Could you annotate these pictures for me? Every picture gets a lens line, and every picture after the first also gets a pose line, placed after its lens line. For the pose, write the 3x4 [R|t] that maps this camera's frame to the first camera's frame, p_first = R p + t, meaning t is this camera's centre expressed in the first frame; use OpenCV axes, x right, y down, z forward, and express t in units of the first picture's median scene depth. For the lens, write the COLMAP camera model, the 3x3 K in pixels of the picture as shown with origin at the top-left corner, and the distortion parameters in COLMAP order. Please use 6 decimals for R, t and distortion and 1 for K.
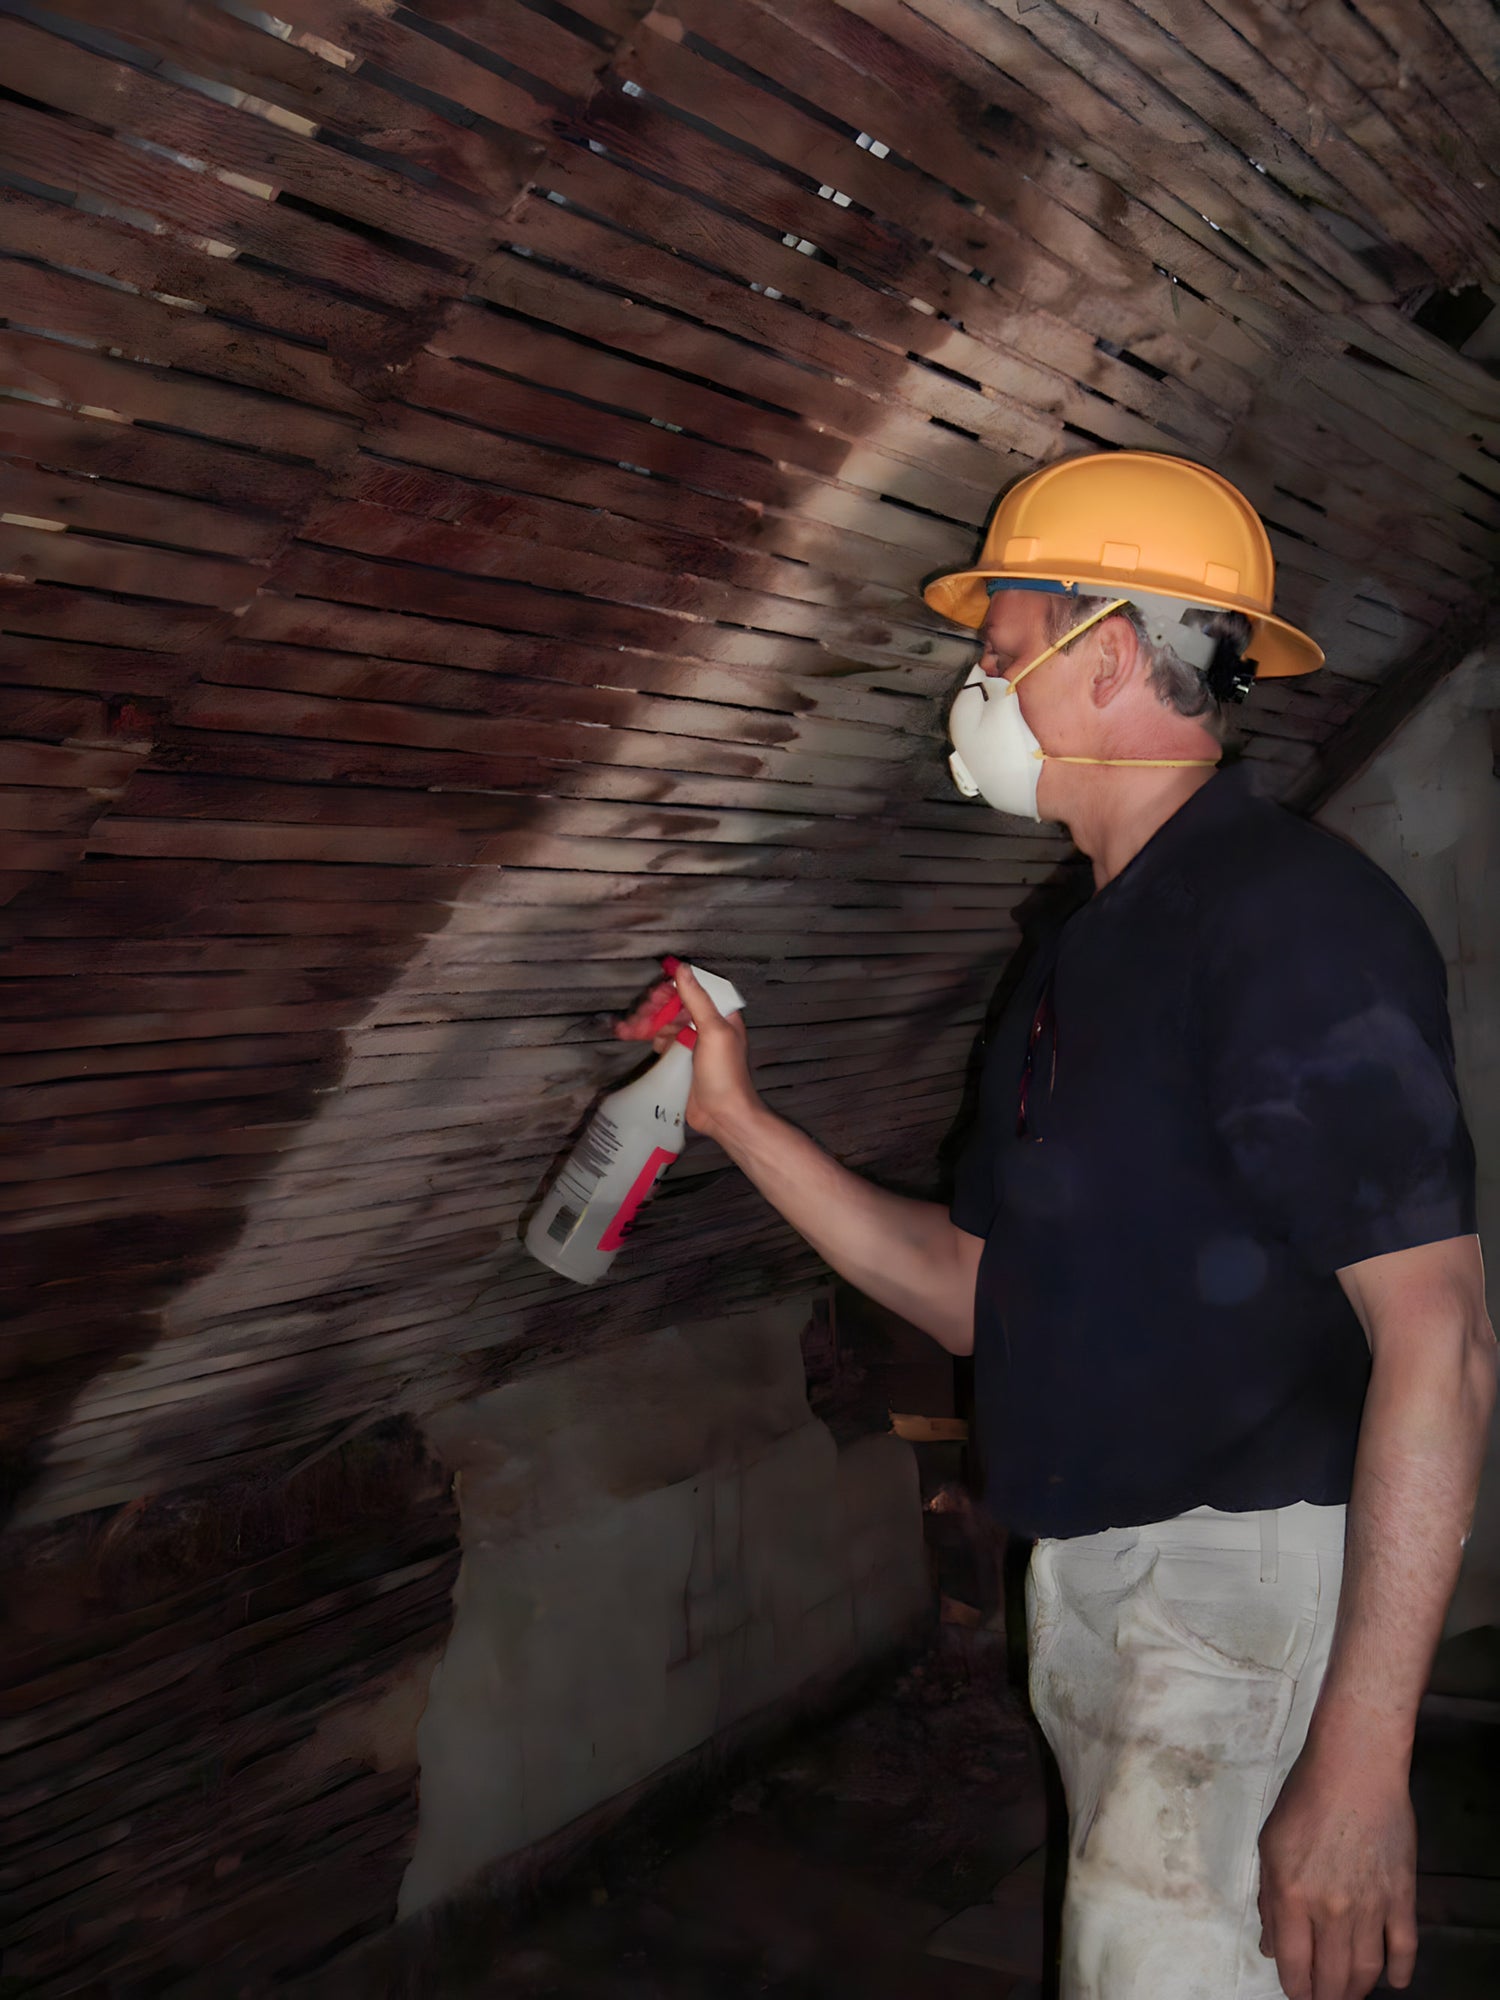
lens RADIAL K [[2156.6, 0, 792.0], [0, 2156.6, 1002.6], [0, 0, 1]] dist [-0.133263, 0.133781]
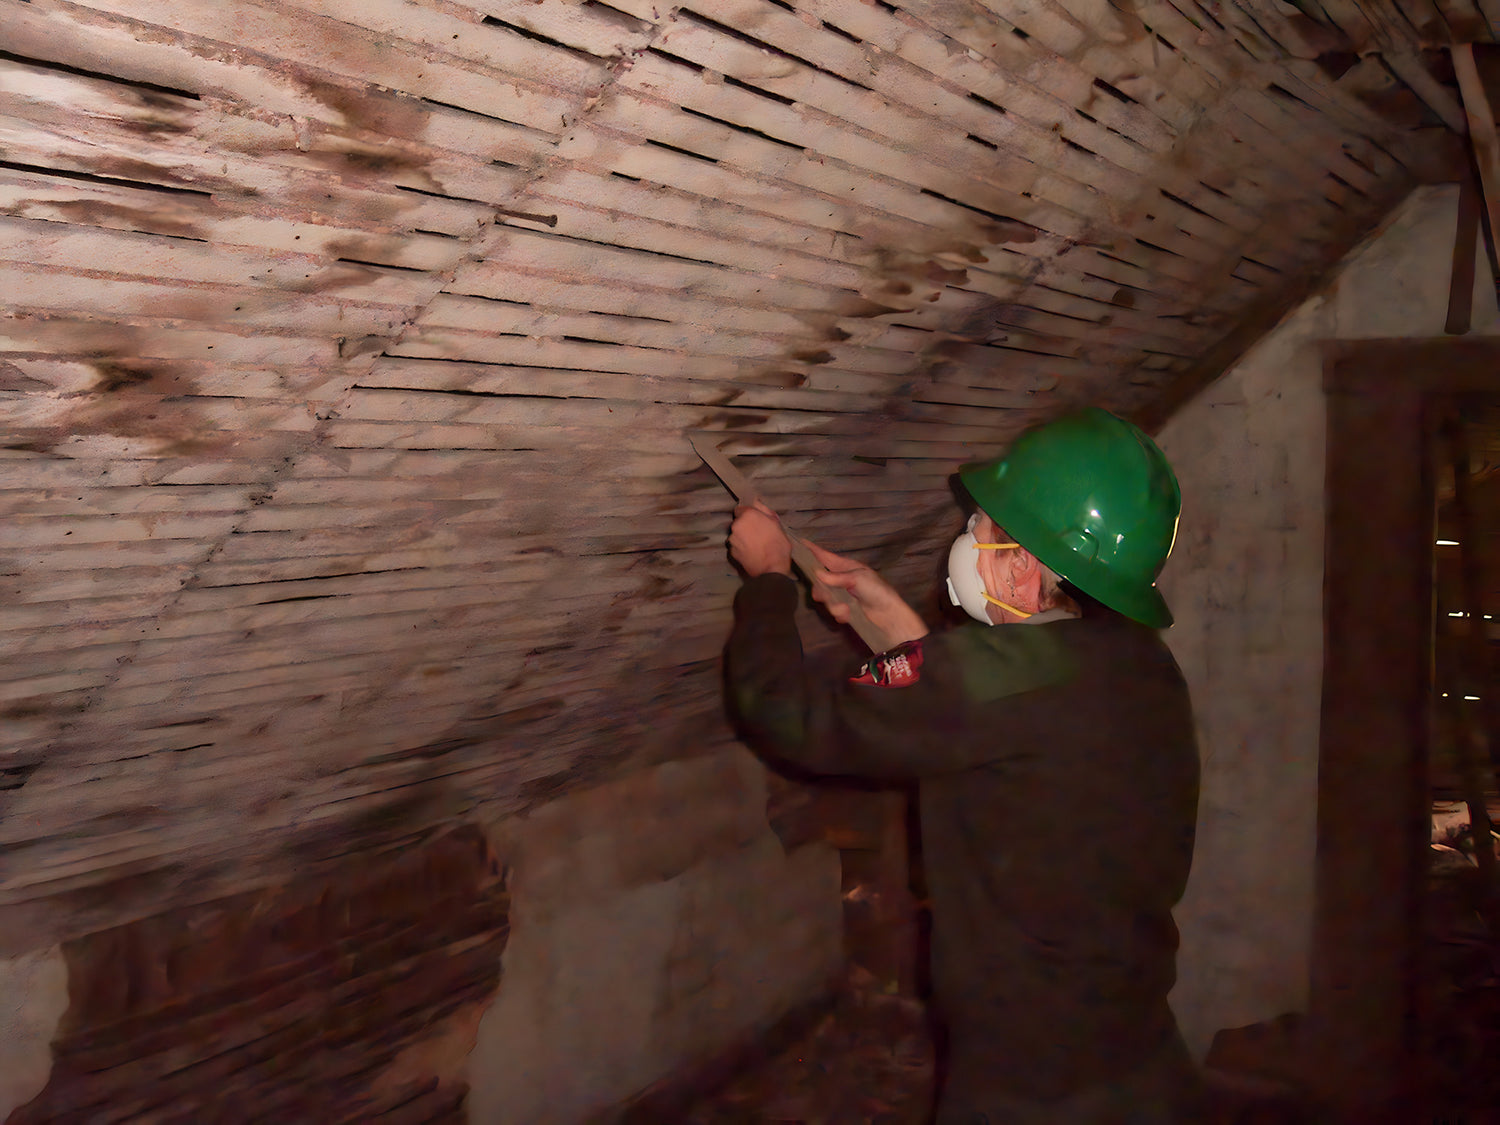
lens RADIAL K [[1617.4, 0, 751.1], [0, 1617.4, 522.0], [0, 0, 1]] dist [-0.133263, 0.133781]
pose [[0.997358, 0.070056, 0.019224, -0.051161], [-0.070738, 0.996793, 0.037428, -0.050502], [-0.016540, -0.038689, 0.999114, 0.017653]]
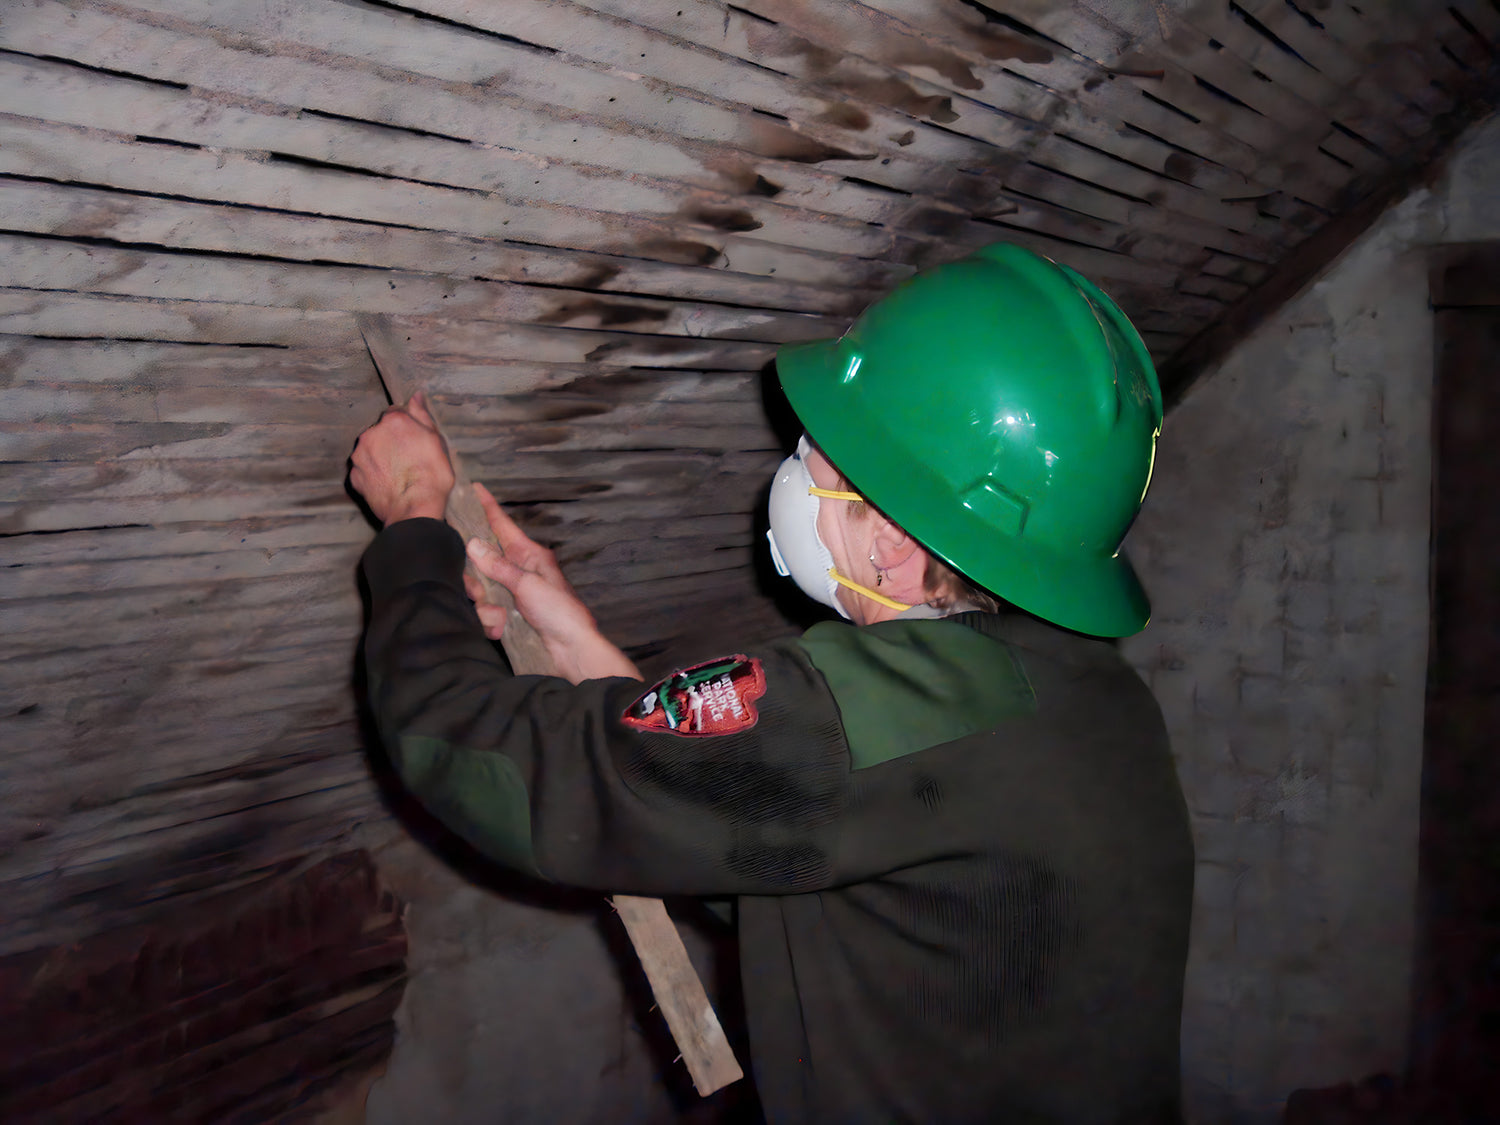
lens RADIAL K [[1617.4, 0, 751.1], [0, 1617.4, 522.0], [0, 0, 1]] dist [-0.133263, 0.133781]
pose [[0.997672, 0.066854, -0.013433, 0.014479], [-0.065912, 0.995937, 0.061368, -0.035094], [0.017481, -0.060339, 0.998025, 0.271613]]
